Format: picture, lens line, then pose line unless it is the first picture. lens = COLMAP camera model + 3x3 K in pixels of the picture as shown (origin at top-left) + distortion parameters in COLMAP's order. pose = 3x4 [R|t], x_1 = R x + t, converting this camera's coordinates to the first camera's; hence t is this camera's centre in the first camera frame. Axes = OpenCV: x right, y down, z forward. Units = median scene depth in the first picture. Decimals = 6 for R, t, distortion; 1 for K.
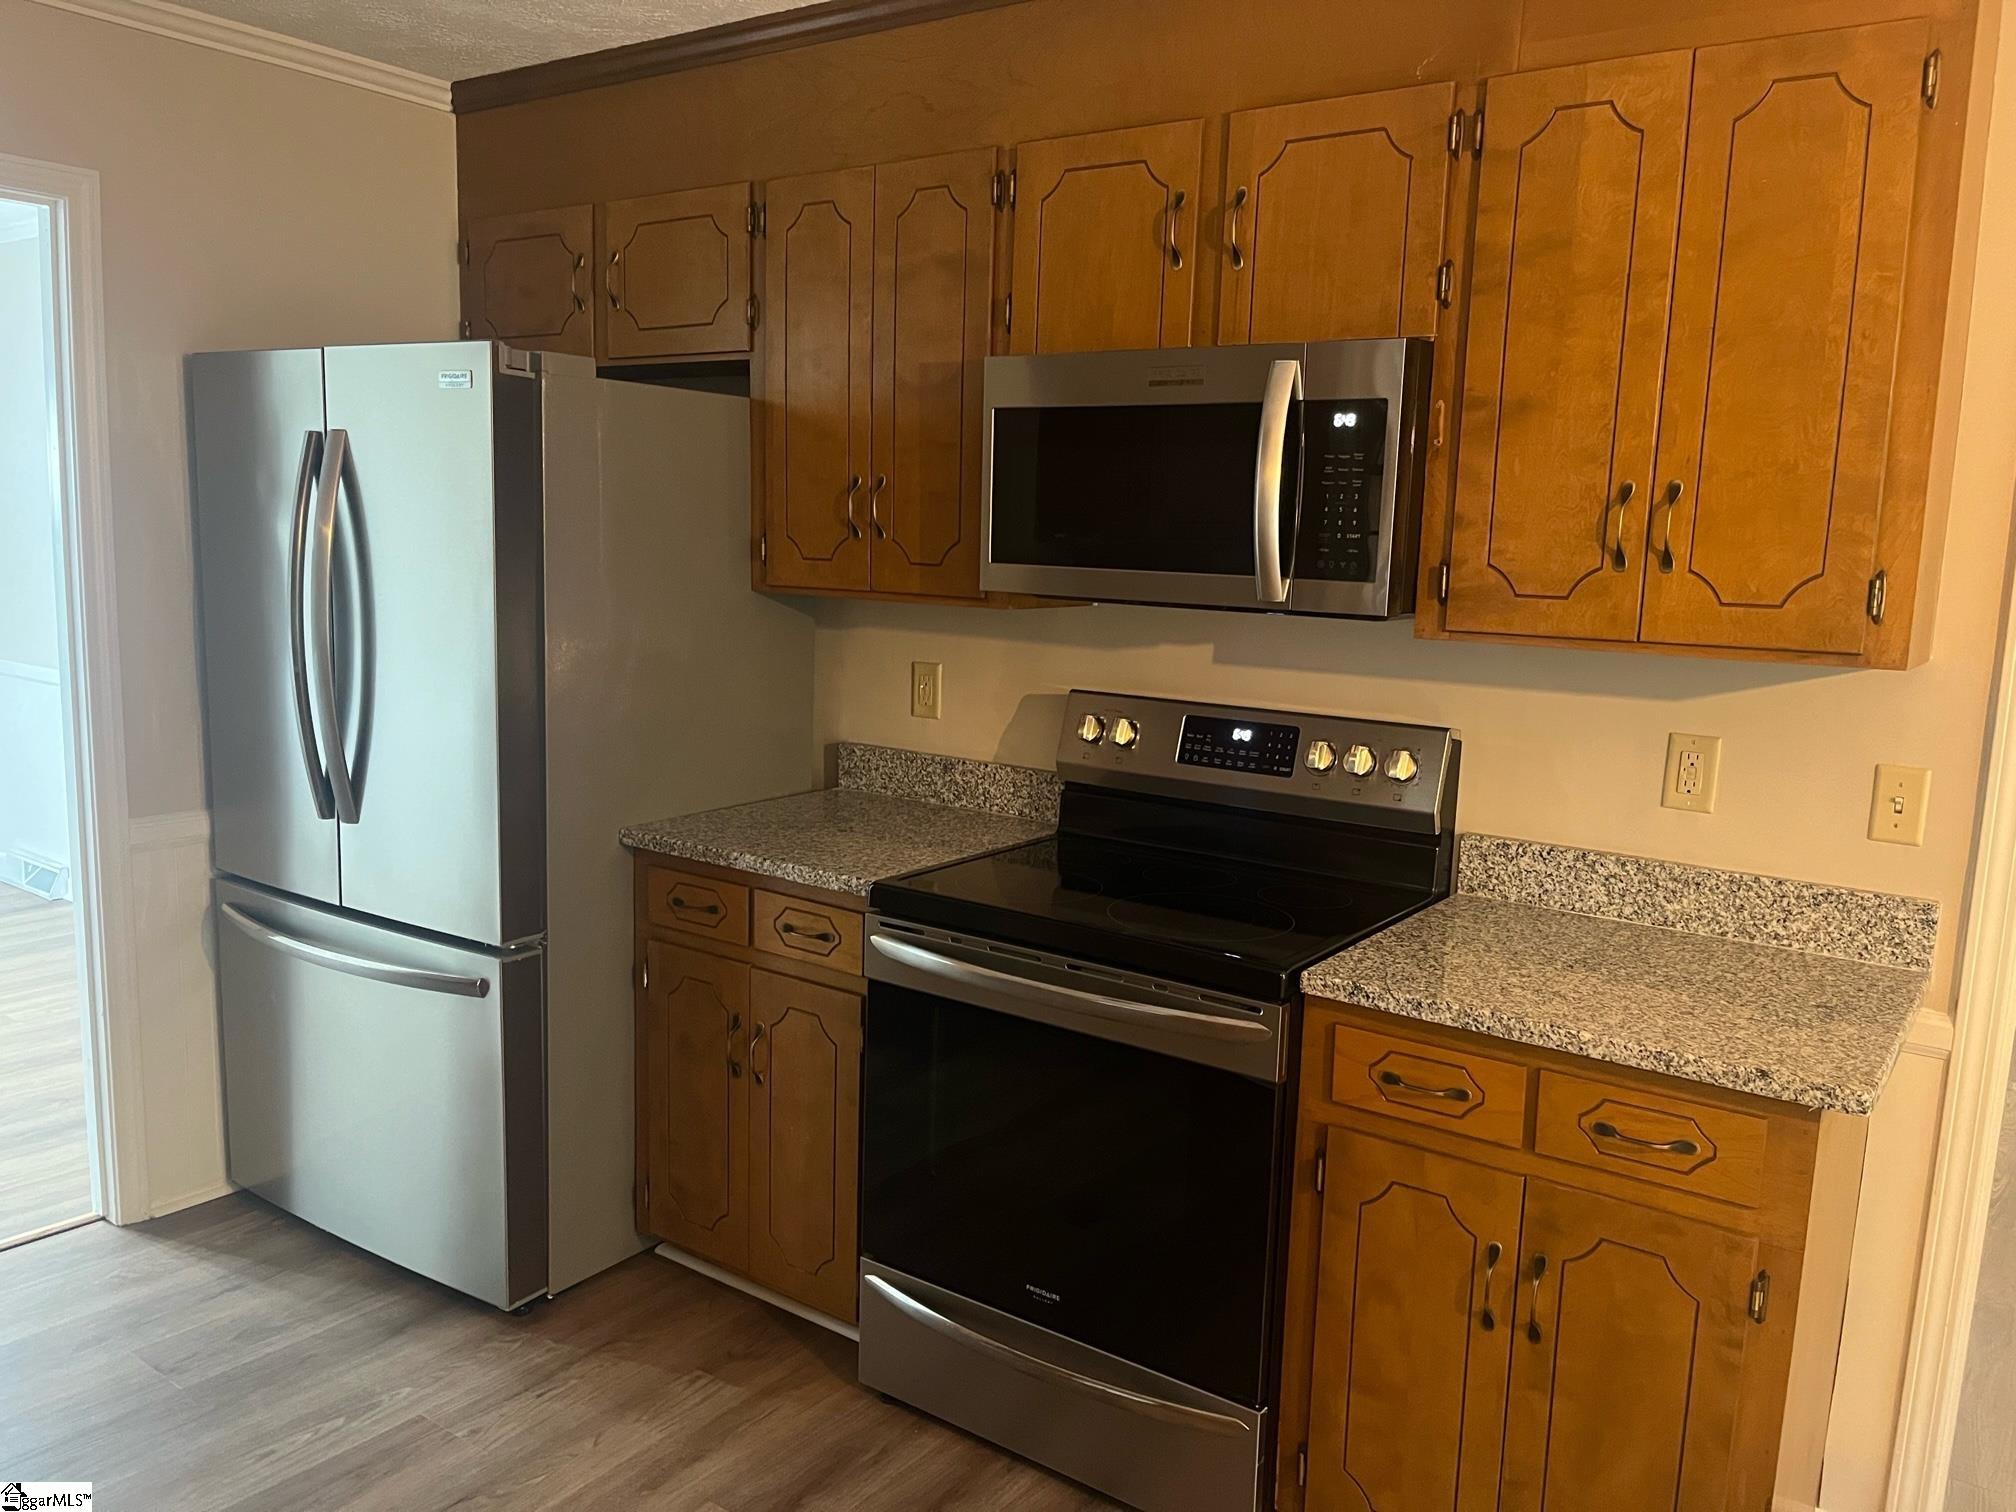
lens RADIAL K [[1528.7, 0, 1026.6], [0, 1528.7, 765.8], [0, 0, 1]] dist [0.060915, -0.075502]
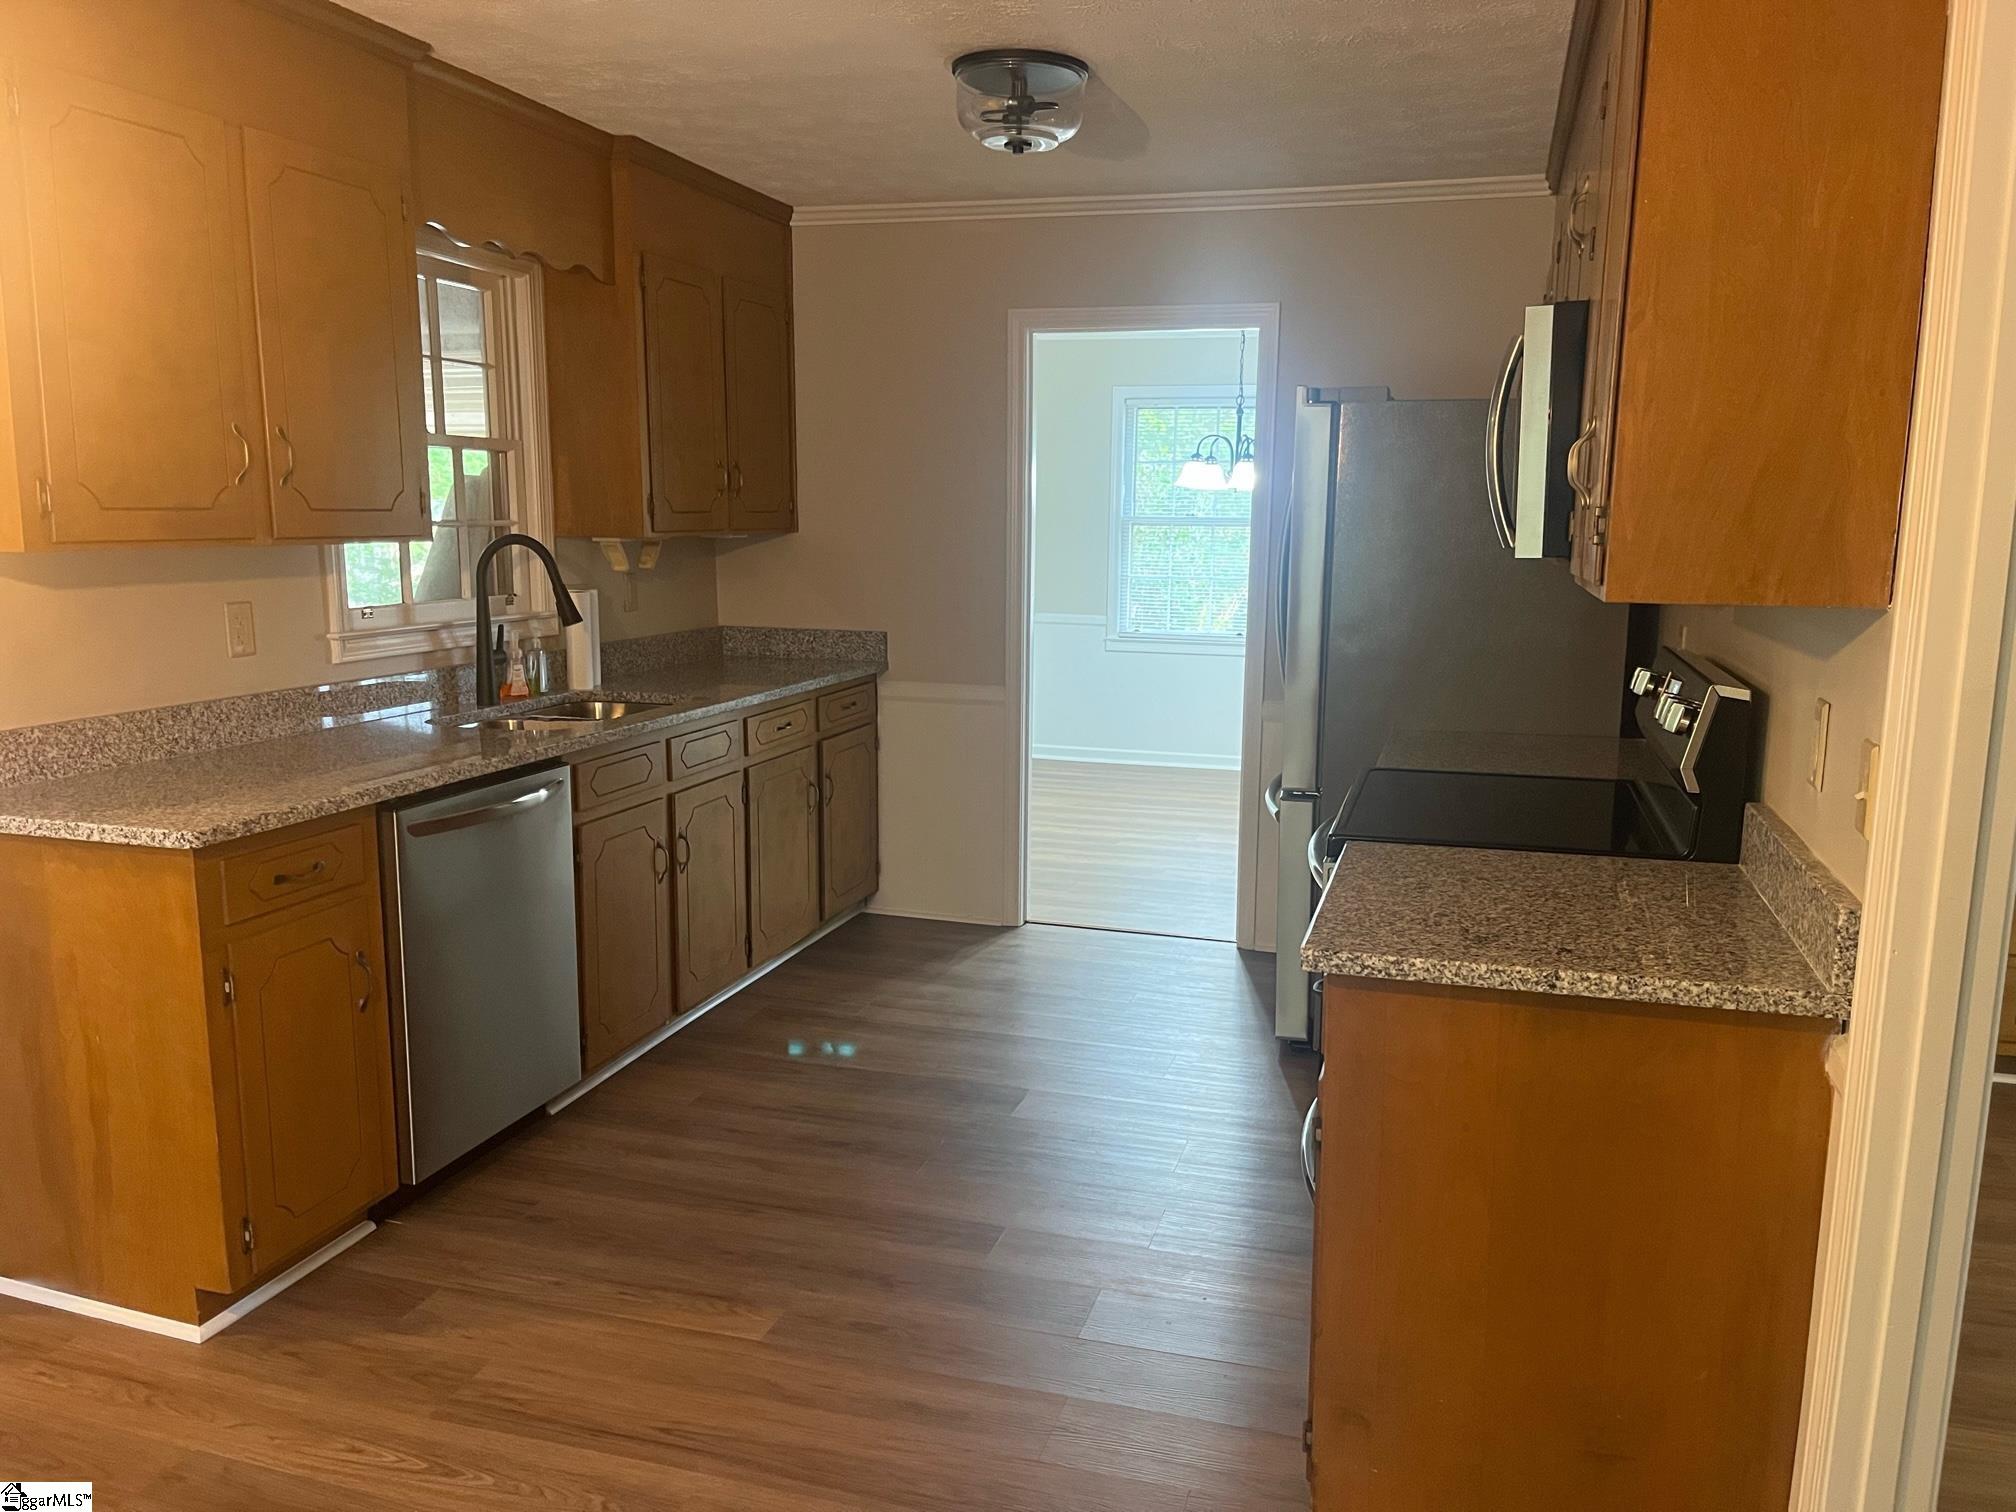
lens RADIAL K [[1525.9, 0, 1037.7], [0, 1525.9, 766.9], [0, 0, 1]] dist [0.051558, -0.059813]
pose [[0.328221, 0.128865, -0.935770, 1.021448], [-0.142154, 0.986107, 0.085937, 0.003675], [0.933843, 0.104817, 0.341980, 0.268571]]
